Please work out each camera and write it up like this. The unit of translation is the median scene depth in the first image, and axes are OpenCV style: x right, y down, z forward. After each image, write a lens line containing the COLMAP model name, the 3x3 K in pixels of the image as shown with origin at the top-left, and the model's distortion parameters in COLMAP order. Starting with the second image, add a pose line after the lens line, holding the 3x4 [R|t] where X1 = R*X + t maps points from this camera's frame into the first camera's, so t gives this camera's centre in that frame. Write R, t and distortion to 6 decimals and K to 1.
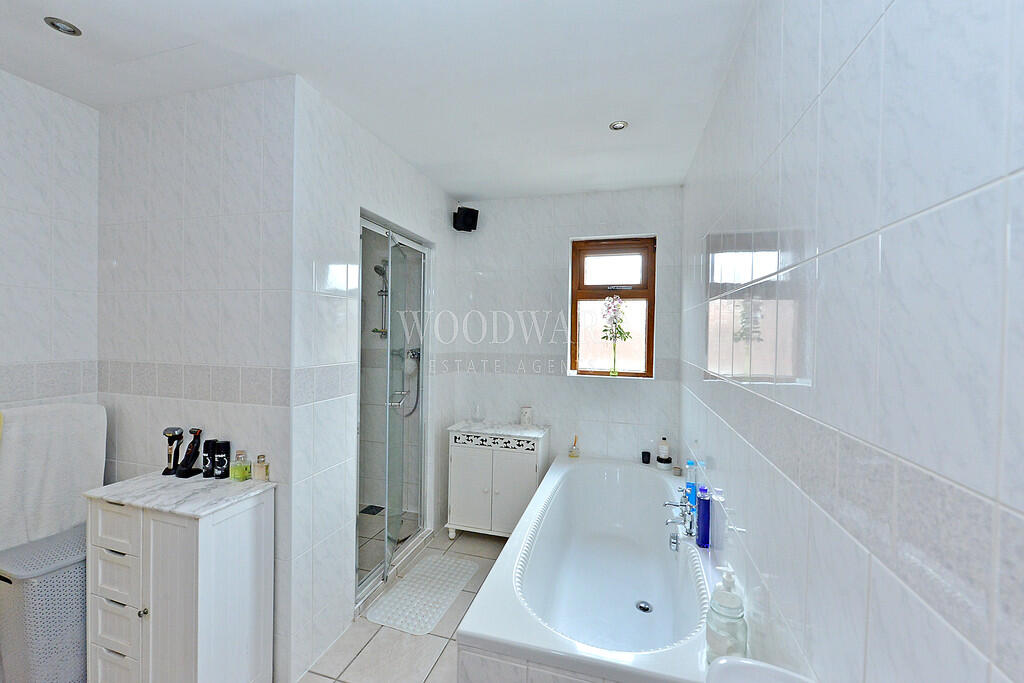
lens RADIAL K [[409.3, 0, 509.3], [0, 409.3, 339.6], [0, 0, 1]] dist [-0.000072, -0.001006]
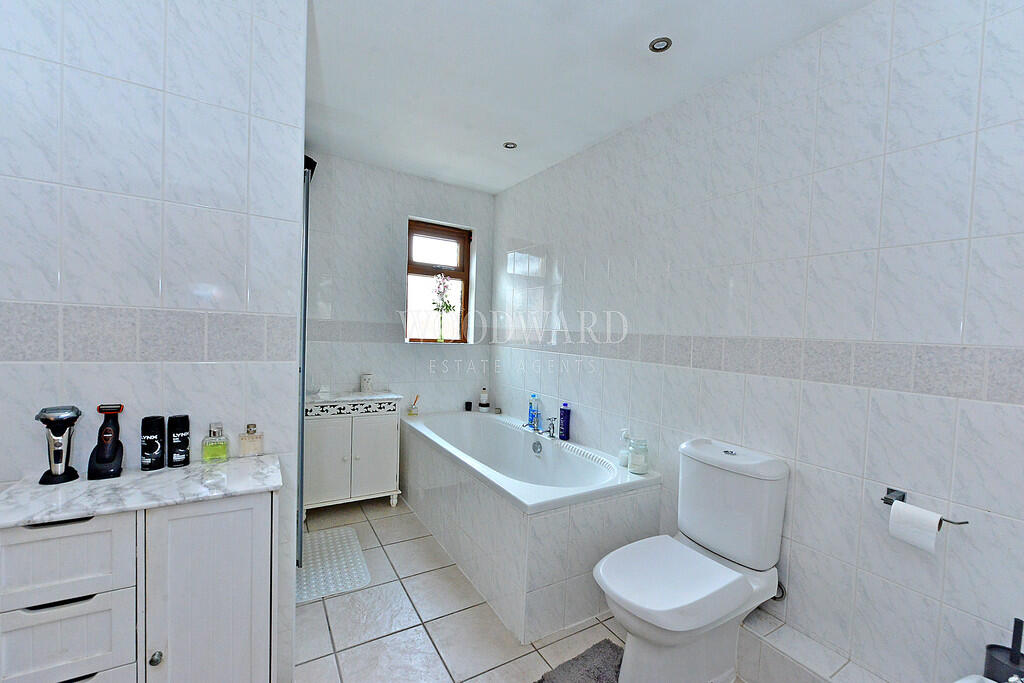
lens RADIAL K [[409.3, 0, 506.8], [0, 409.3, 341.3], [0, 0, 1]] dist [-0.000072, -0.001006]
pose [[0.683547, -0.004052, 0.729895, -0.507812], [-0.021870, 0.999422, 0.026030, 0.054404], [-0.729579, -0.033756, 0.683063, 0.062017]]
